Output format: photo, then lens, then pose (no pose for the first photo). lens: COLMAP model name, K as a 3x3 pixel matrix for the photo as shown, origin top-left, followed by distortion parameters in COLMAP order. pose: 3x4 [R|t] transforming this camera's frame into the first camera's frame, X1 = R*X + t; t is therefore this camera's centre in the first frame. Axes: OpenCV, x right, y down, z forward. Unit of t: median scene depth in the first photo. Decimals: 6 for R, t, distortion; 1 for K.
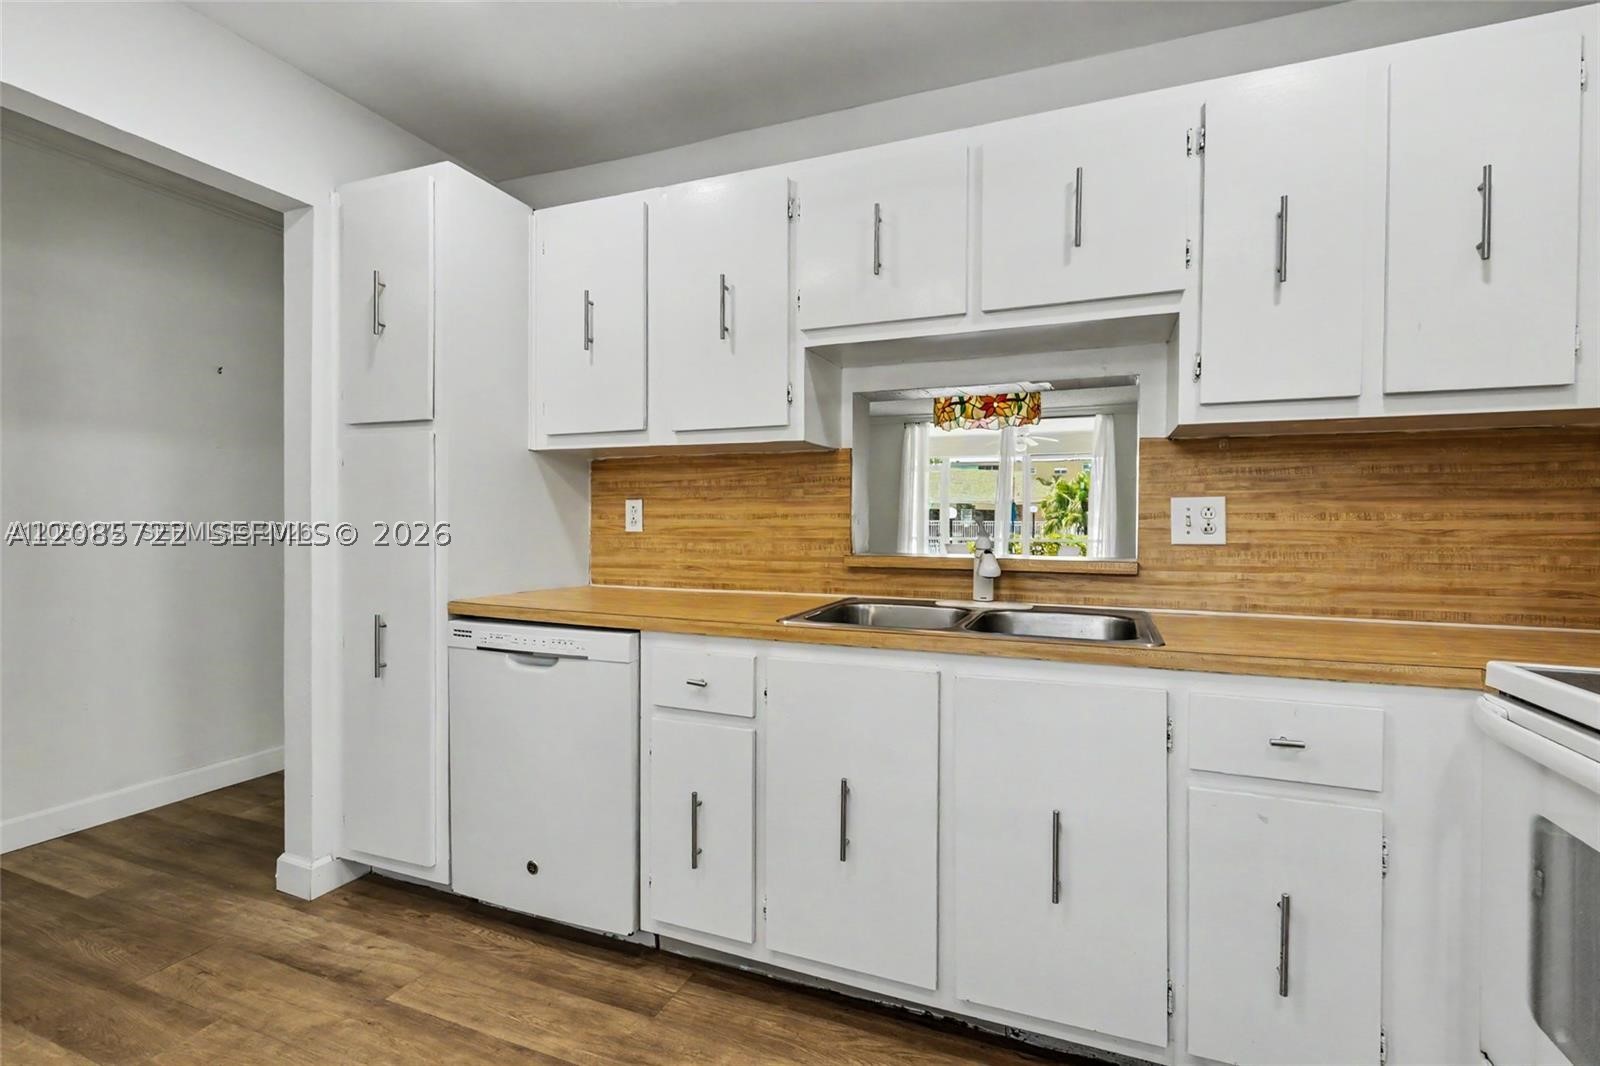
lens RADIAL K [[735.2, 0, 812.3], [0, 735.2, 528.4], [0, 0, 1]] dist [0.003779, -0.003081]
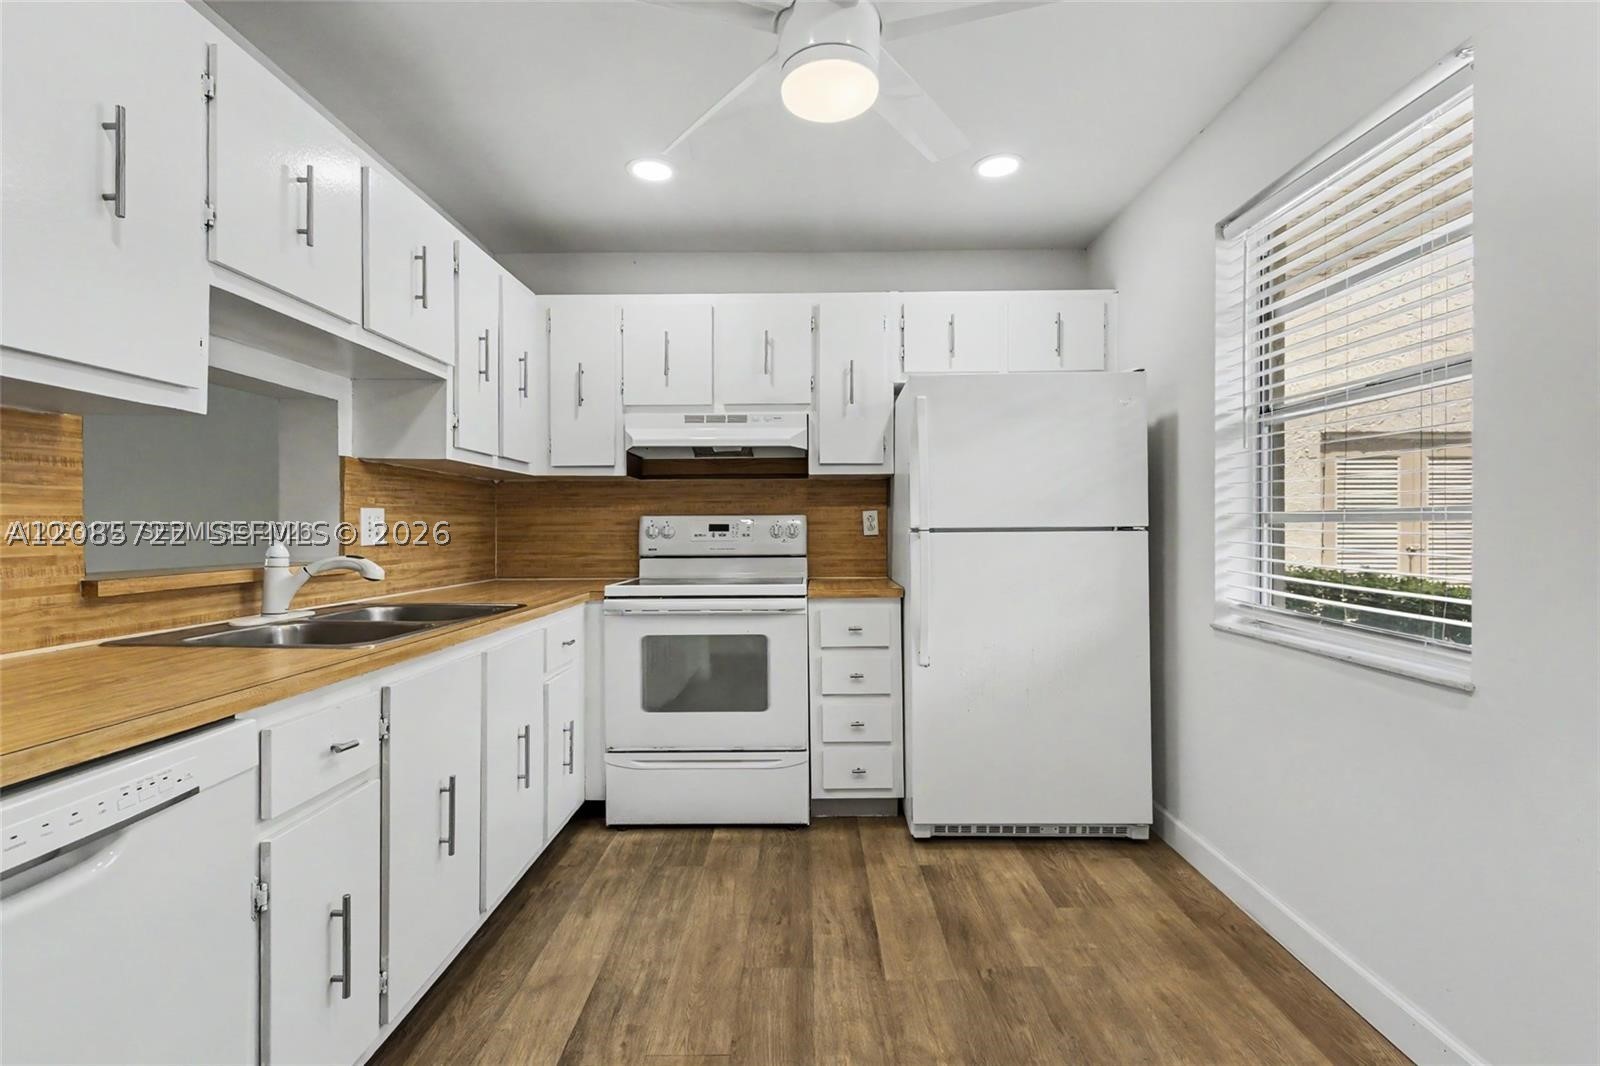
lens RADIAL K [[735.2, 0, 806.1], [0, 735.2, 529.0], [0, 0, 1]] dist [0.003779, -0.003081]
pose [[-0.362037, -0.006092, 0.932144, -0.942531], [0.006751, 0.999935, 0.009158, -0.012945], [-0.932139, 0.009609, -0.361972, 0.769145]]
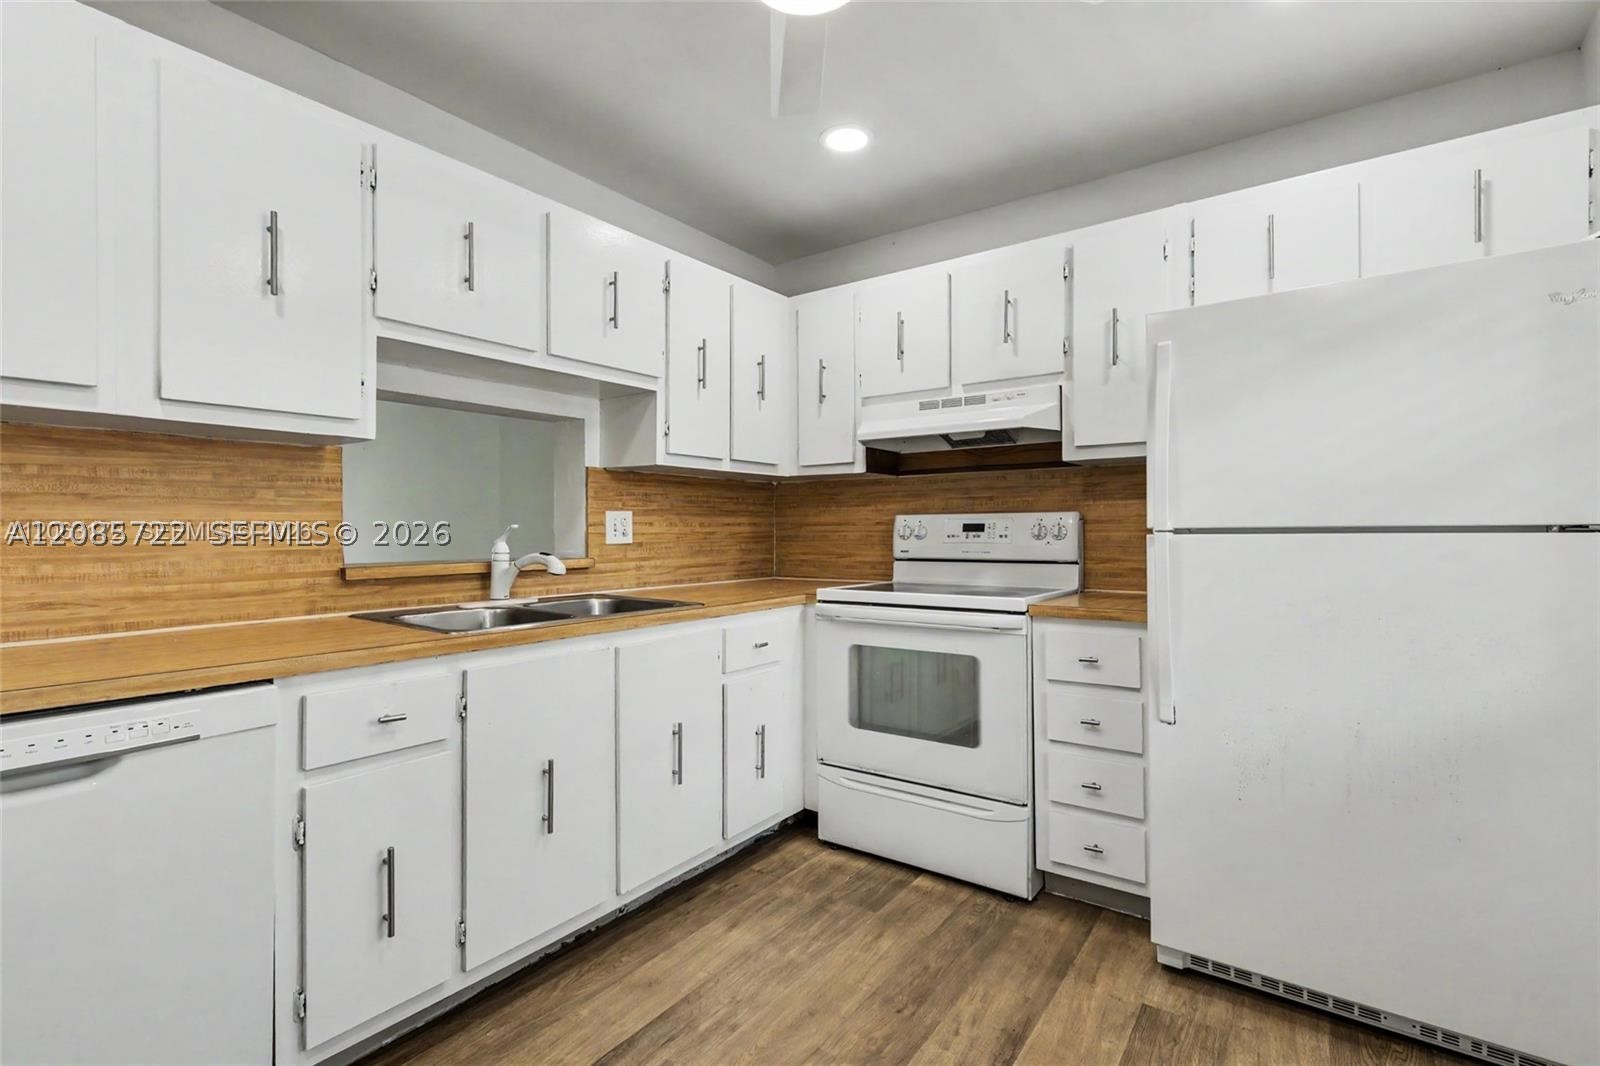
lens RADIAL K [[735.2, 0, 795.0], [0, 735.2, 532.3], [0, 0, 1]] dist [0.003779, -0.003081]
pose [[0.250606, -0.009851, 0.968039, -0.802465], [0.011740, 0.999906, 0.007136, -0.007317], [-0.968018, 0.009577, 0.250698, 0.302771]]
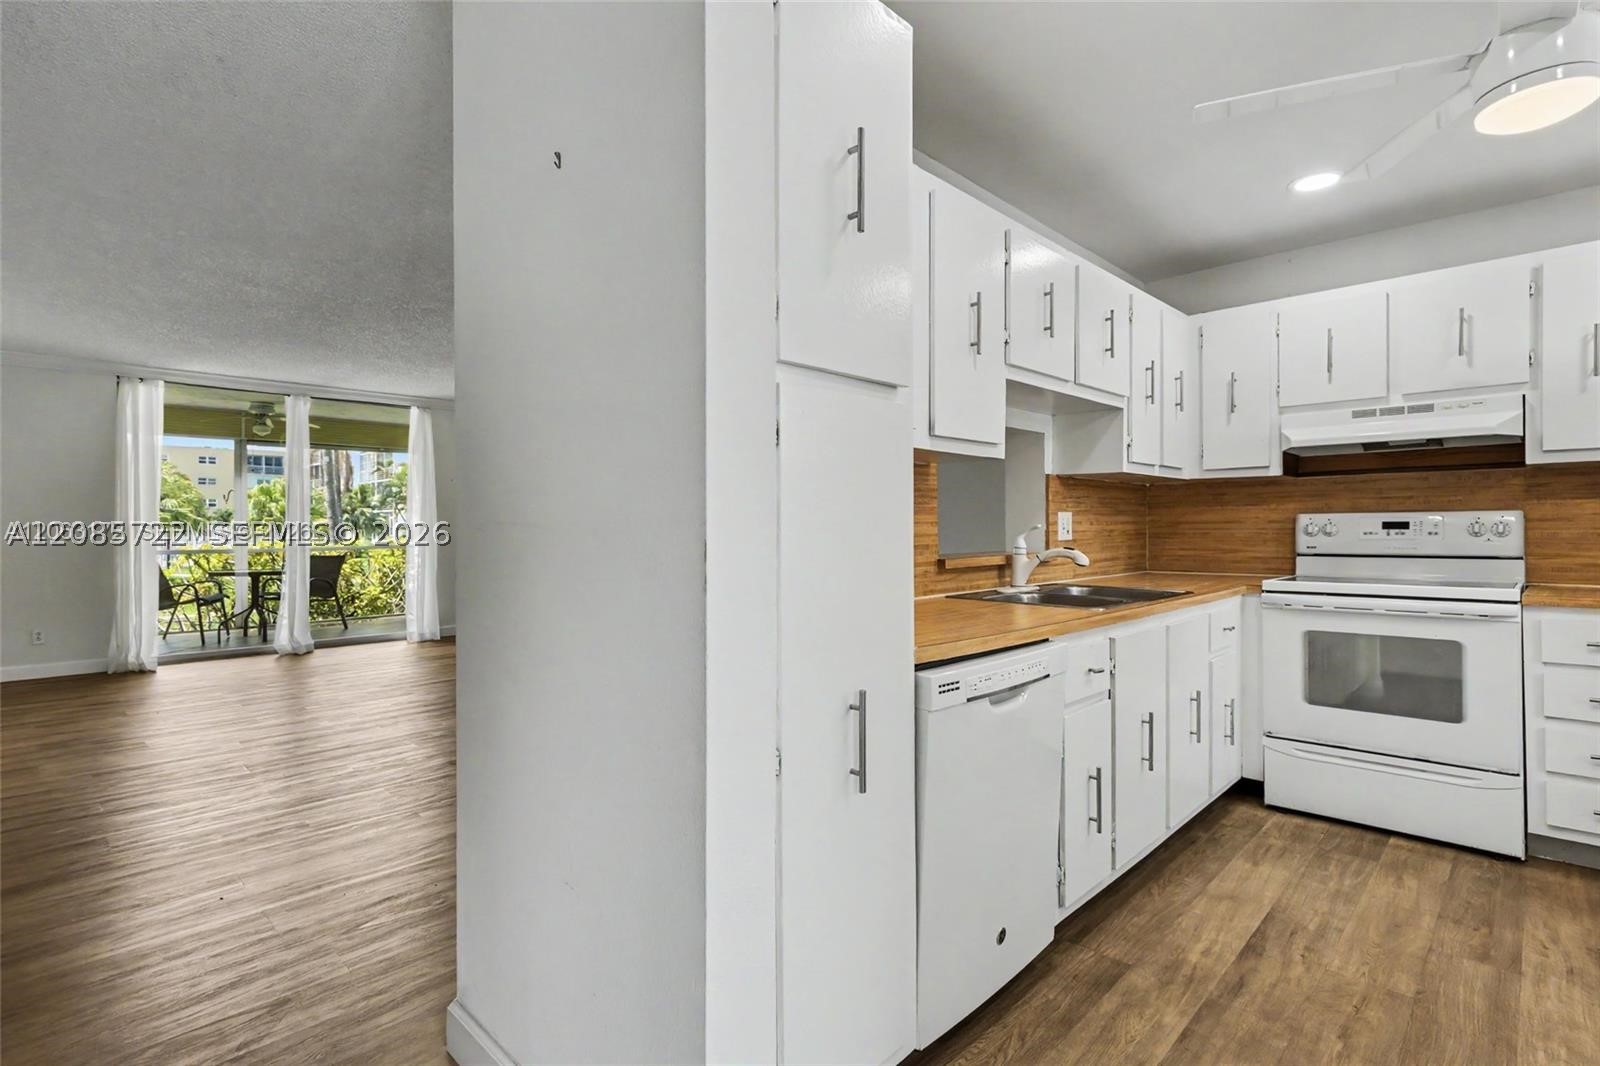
lens RADIAL K [[776.9, 0, 803.4], [0, 776.9, 528.1], [0, 0, 1]] dist [0.010373, -0.003043]
pose [[0.379377, -0.011015, 0.925176, -1.344576], [0.014218, 0.999880, 0.006074, -0.024957], [-0.925133, 0.010849, 0.379489, 0.888185]]
